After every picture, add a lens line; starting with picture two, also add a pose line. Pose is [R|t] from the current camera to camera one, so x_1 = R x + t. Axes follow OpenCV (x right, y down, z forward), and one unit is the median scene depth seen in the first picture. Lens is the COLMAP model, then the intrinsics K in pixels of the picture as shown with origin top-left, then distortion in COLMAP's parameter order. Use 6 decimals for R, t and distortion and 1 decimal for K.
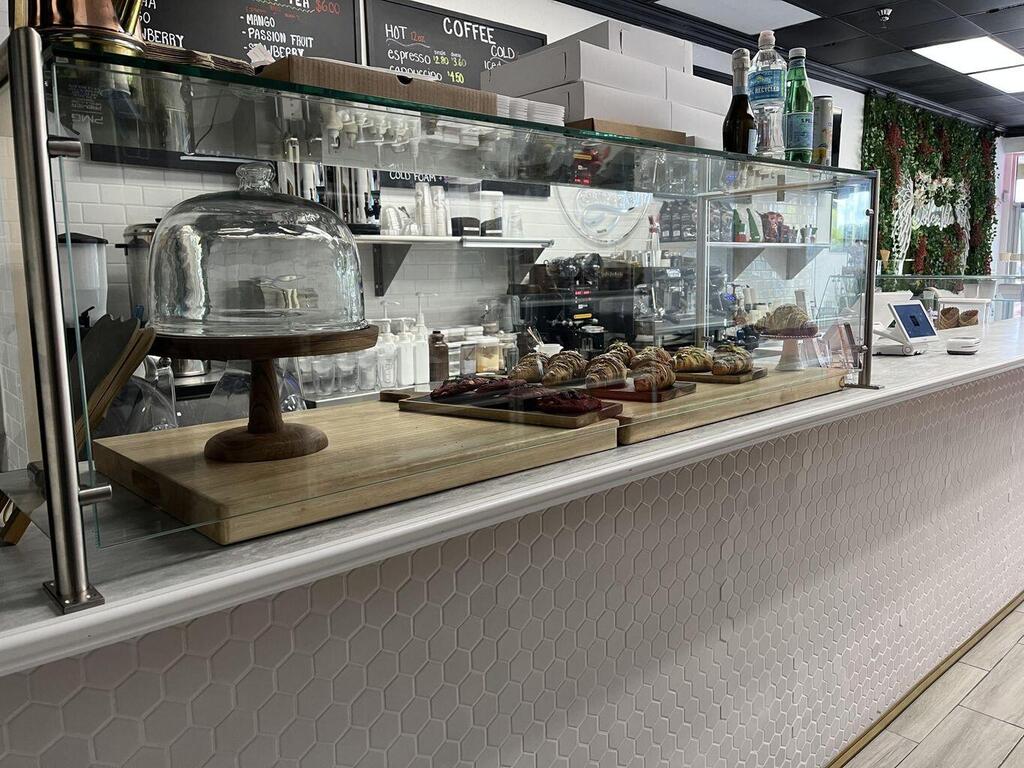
lens RADIAL K [[800.9, 0, 514.0], [0, 800.9, 405.6], [0, 0, 1]] dist [0.067239, -0.091081]
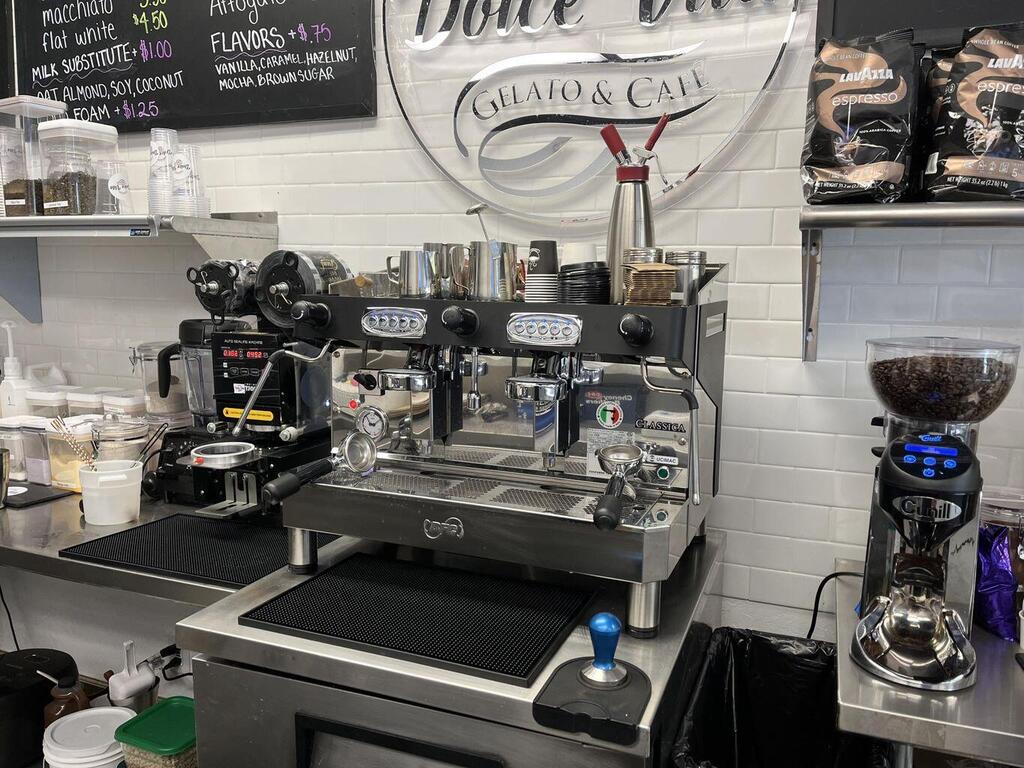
lens RADIAL K [[770.5, 0, 512.2], [0, 770.5, 391.5], [0, 0, 1]] dist [0.103796, -0.147722]
pose [[0.432472, 0.143422, -0.890168, 0.471738], [-0.174947, 0.981853, 0.073199, -0.172323], [0.884512, 0.124076, 0.449715, 0.950344]]
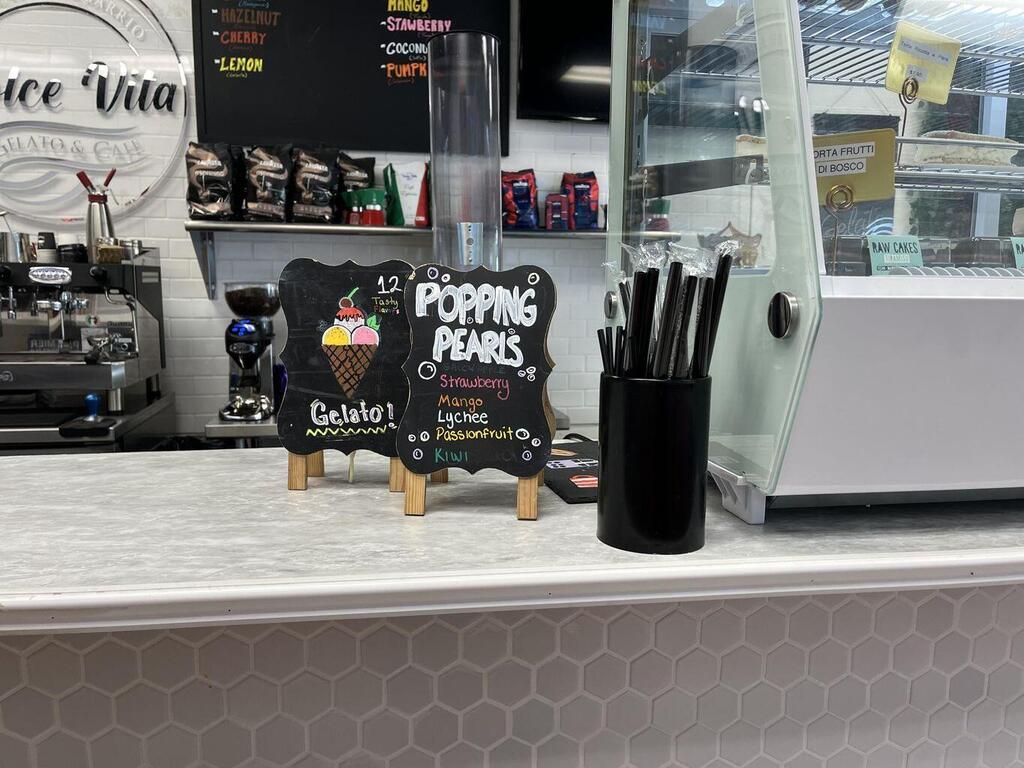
lens RADIAL K [[770.5, 0, 512.2], [0, 770.5, 391.5], [0, 0, 1]] dist [0.103796, -0.147722]
pose [[0.848682, 0.088931, -0.521374, 0.796496], [-0.108299, 0.994096, -0.006724, -0.127653], [0.517698, 0.062171, 0.853302, 0.784868]]
